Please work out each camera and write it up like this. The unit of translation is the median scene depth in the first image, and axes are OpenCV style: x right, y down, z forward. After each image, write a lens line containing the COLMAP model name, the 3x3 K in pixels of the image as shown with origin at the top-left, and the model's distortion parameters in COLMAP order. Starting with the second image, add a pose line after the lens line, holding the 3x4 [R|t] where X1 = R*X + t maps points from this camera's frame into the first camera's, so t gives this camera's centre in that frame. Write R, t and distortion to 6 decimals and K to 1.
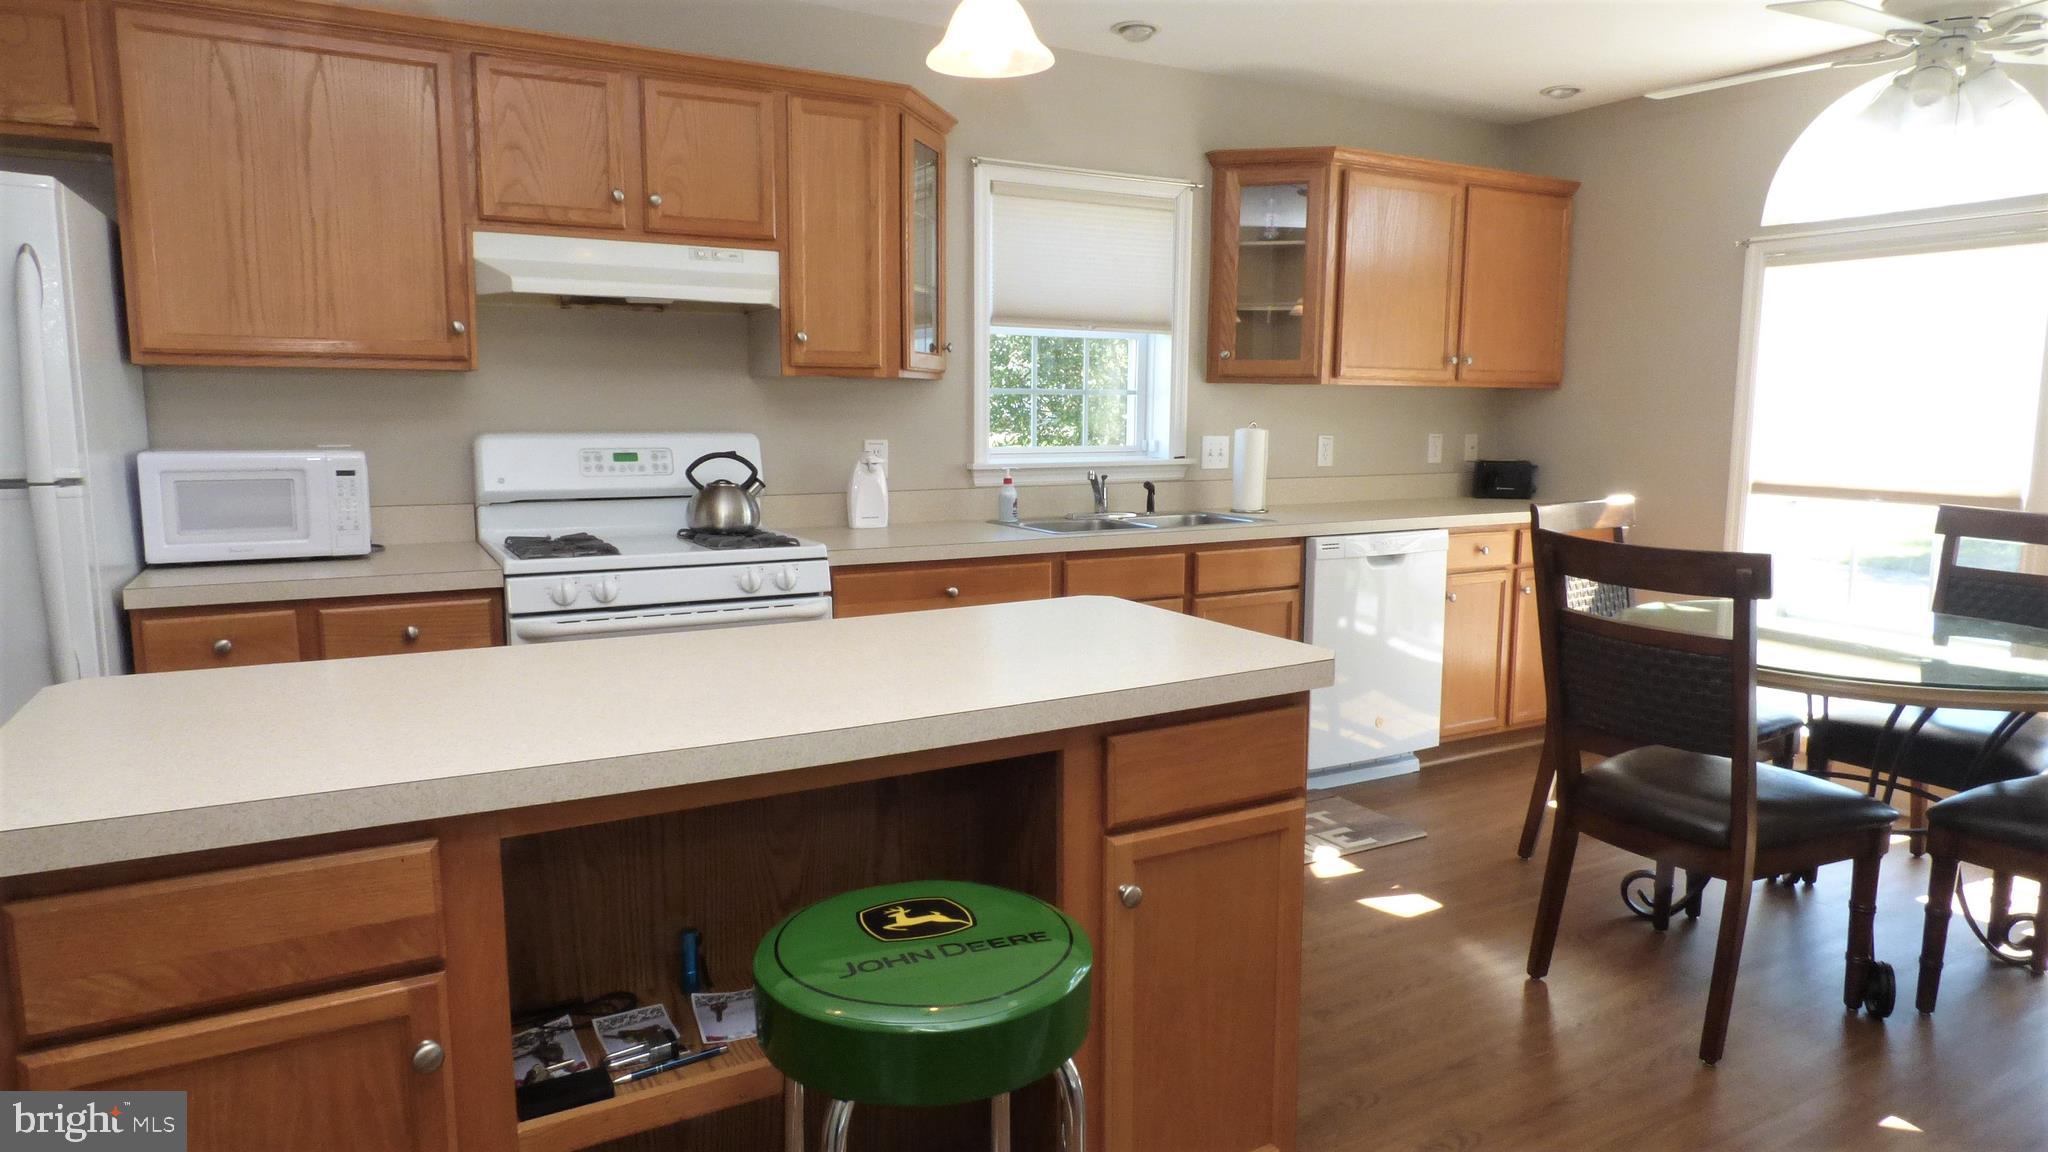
lens RADIAL K [[1236.5, 0, 1027.3], [0, 1236.5, 582.4], [0, 0, 1]] dist [-0.005849, -0.002211]
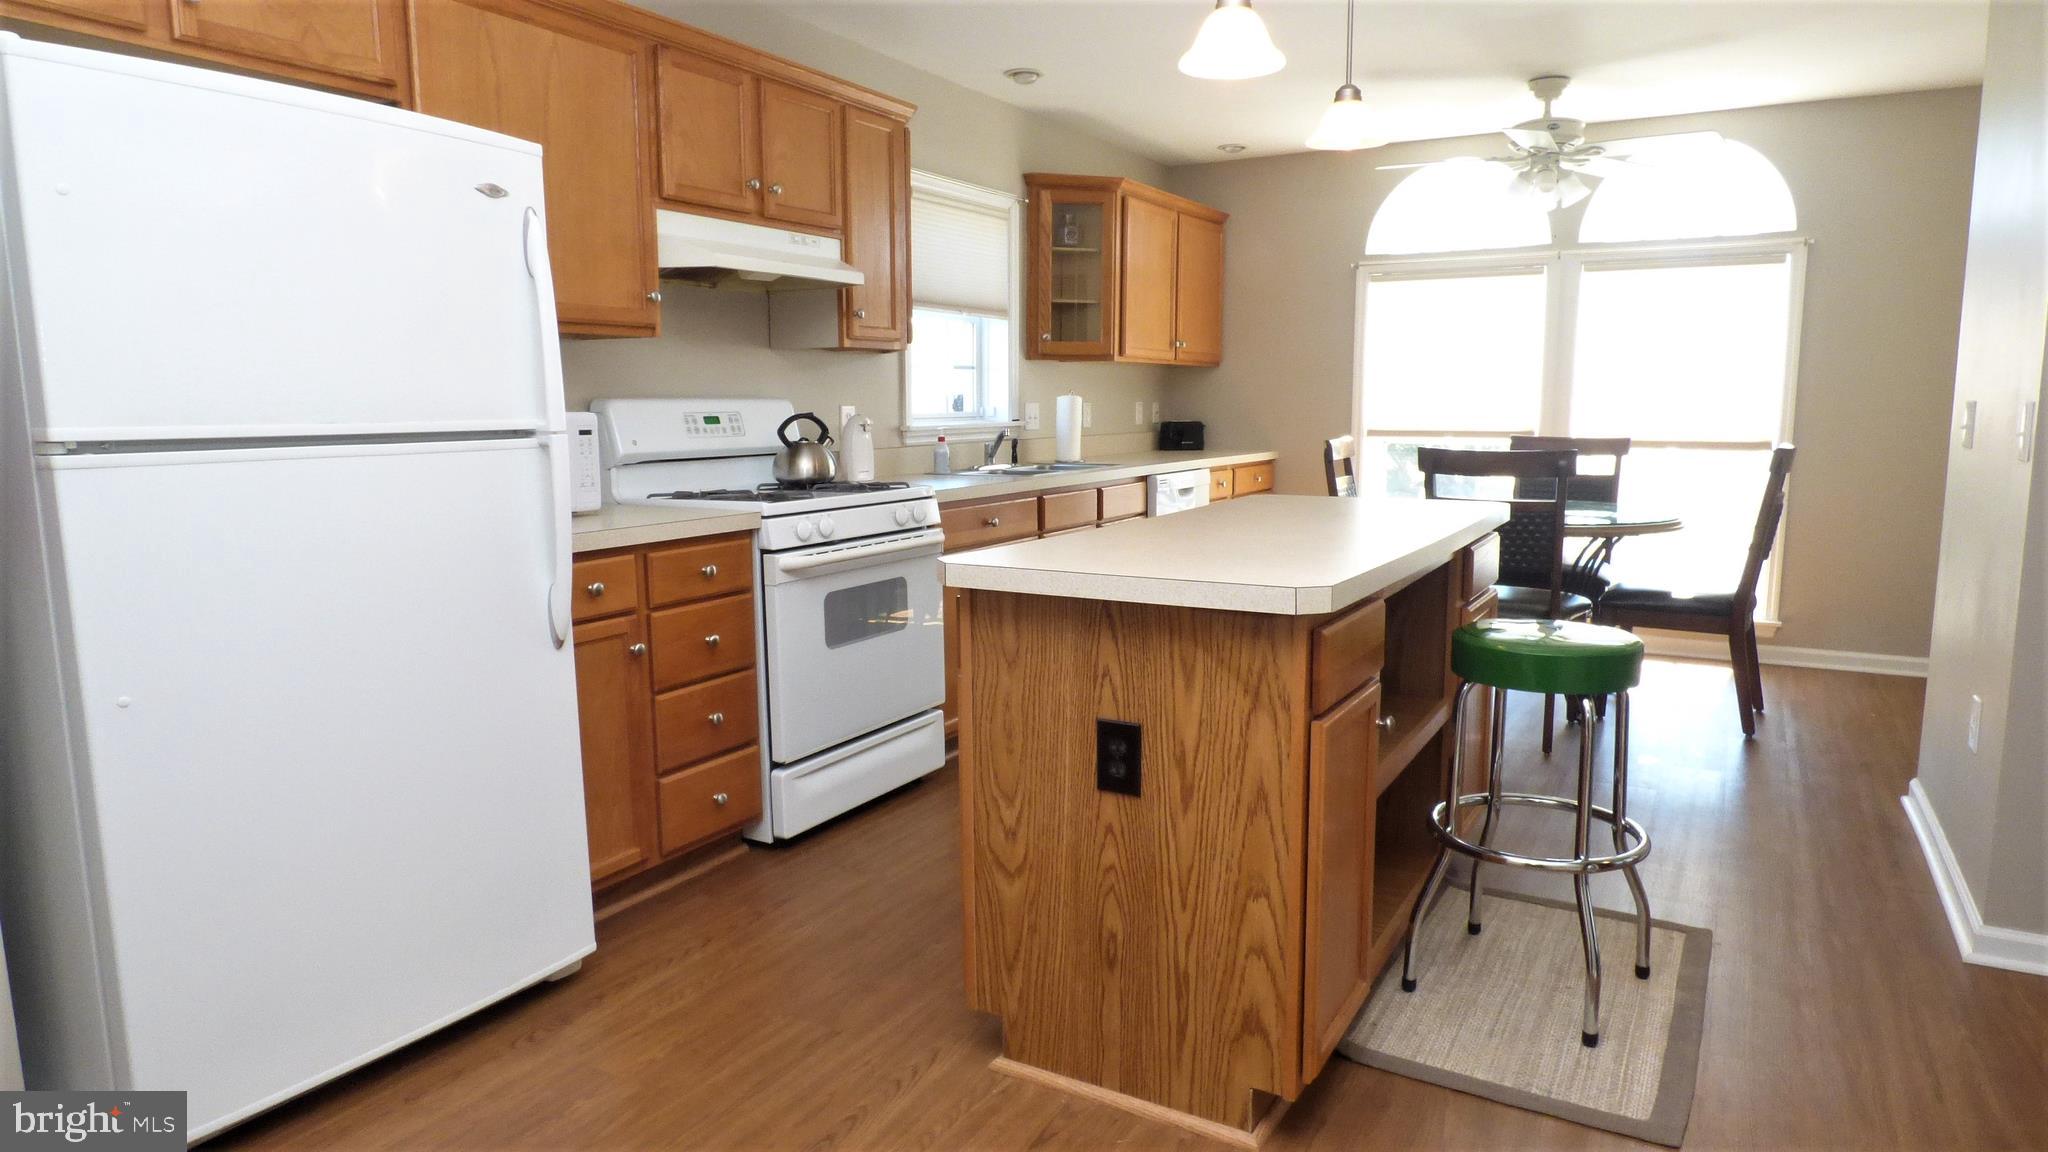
lens RADIAL K [[1236.5, 0, 1040.1], [0, 1236.5, 587.5], [0, 0, 1]] dist [-0.005849, -0.002211]
pose [[0.857105, -0.088384, 0.507503, -0.542139], [0.084127, 0.995961, 0.031372, 0.030752], [-0.508226, 0.015806, 0.861079, -0.075653]]
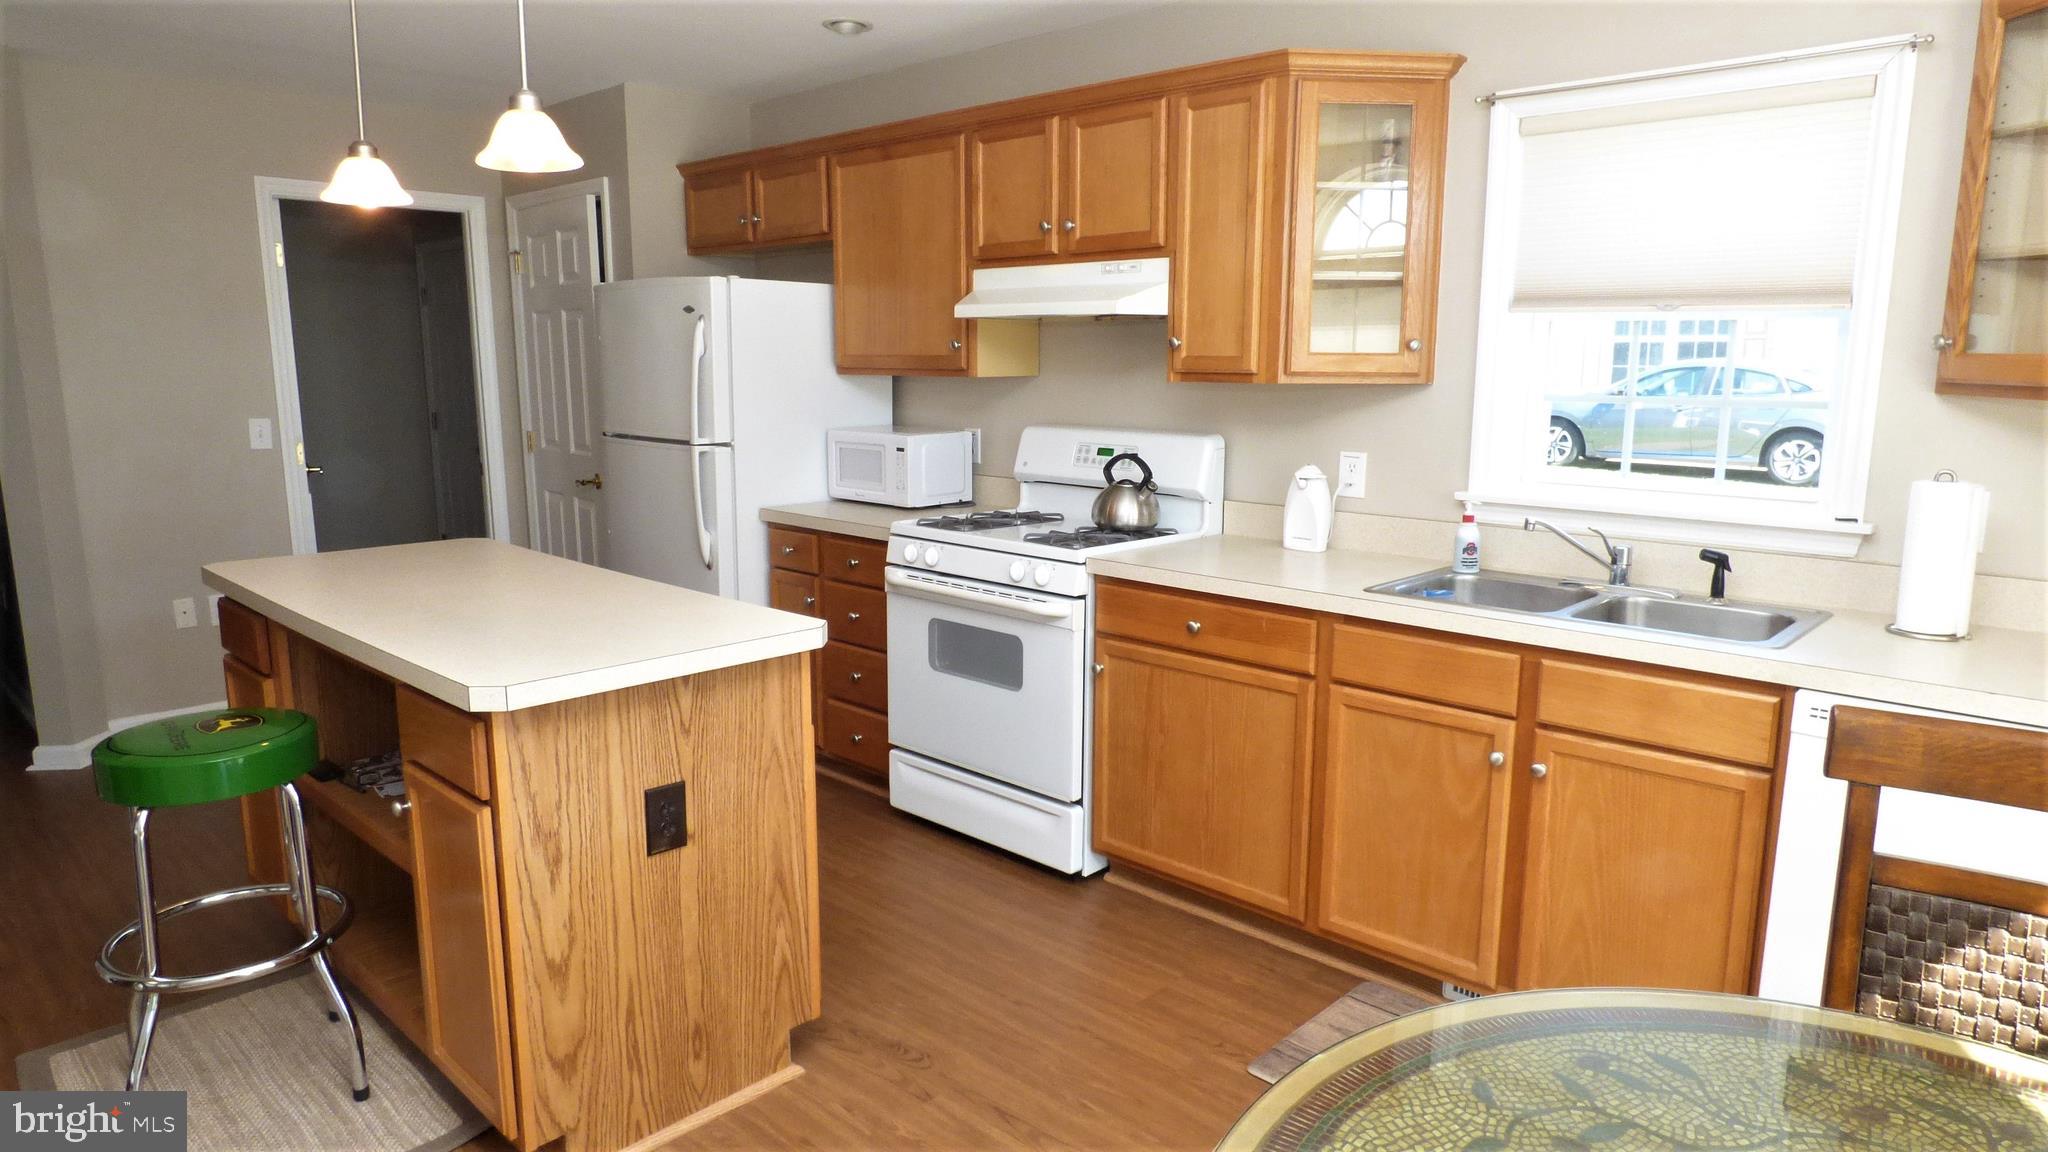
lens RADIAL K [[1236.5, 0, 1027.5], [0, 1236.5, 578.5], [0, 0, 1]] dist [-0.005849, -0.002211]
pose [[0.292013, 0.165937, -0.941909, 0.616136], [-0.138157, 0.981823, 0.130137, -0.104967], [0.946383, 0.092130, 0.309631, 0.499962]]
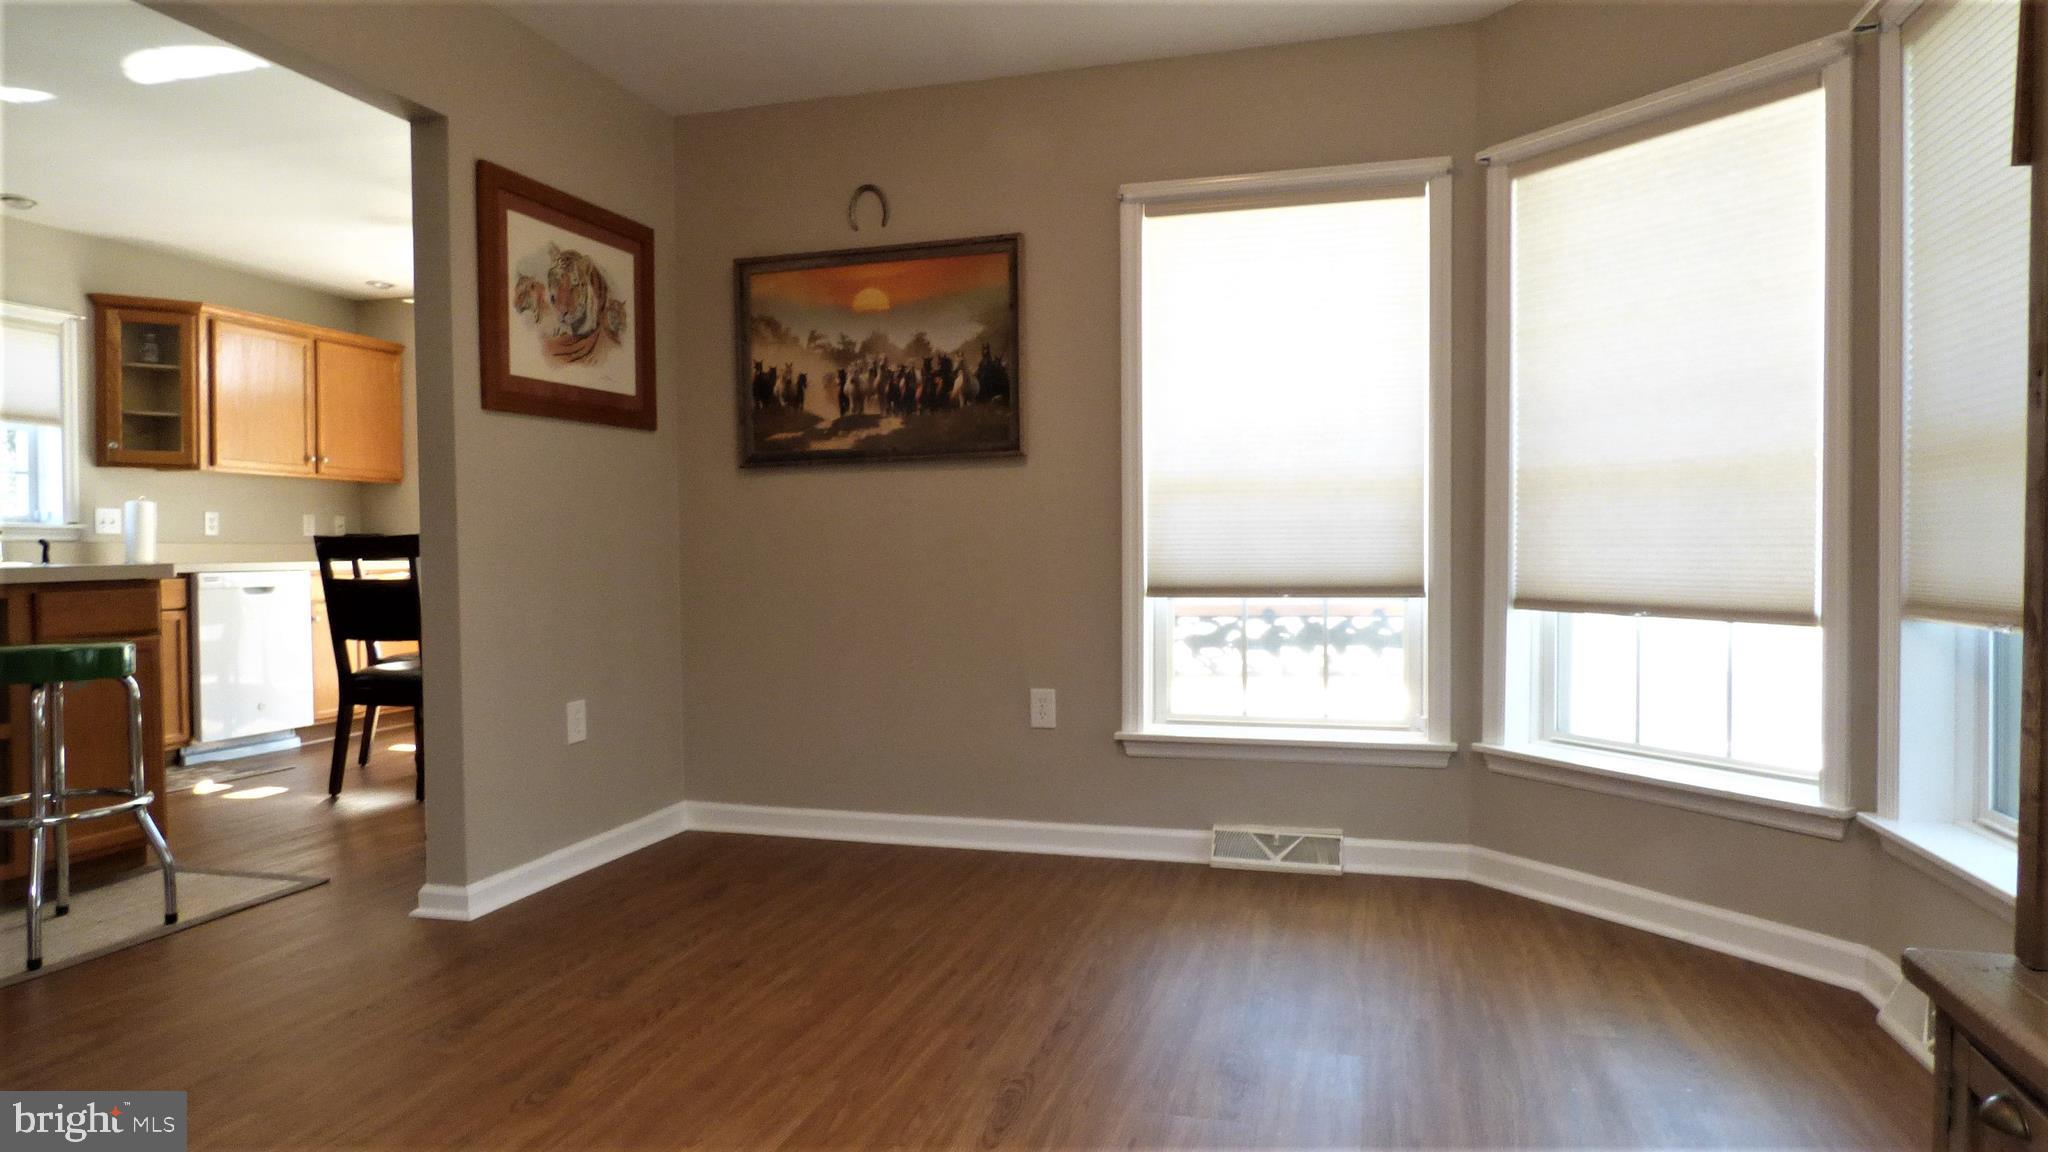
lens RADIAL K [[1236.5, 0, 1050.7], [0, 1236.5, 563.1], [0, 0, 1]] dist [-0.005849, -0.002211]
pose [[0.698796, -0.018545, 0.715081, -0.087286], [0.112732, 0.990027, -0.084489, 0.173950], [-0.706383, 0.139653, 0.693917, -0.636864]]
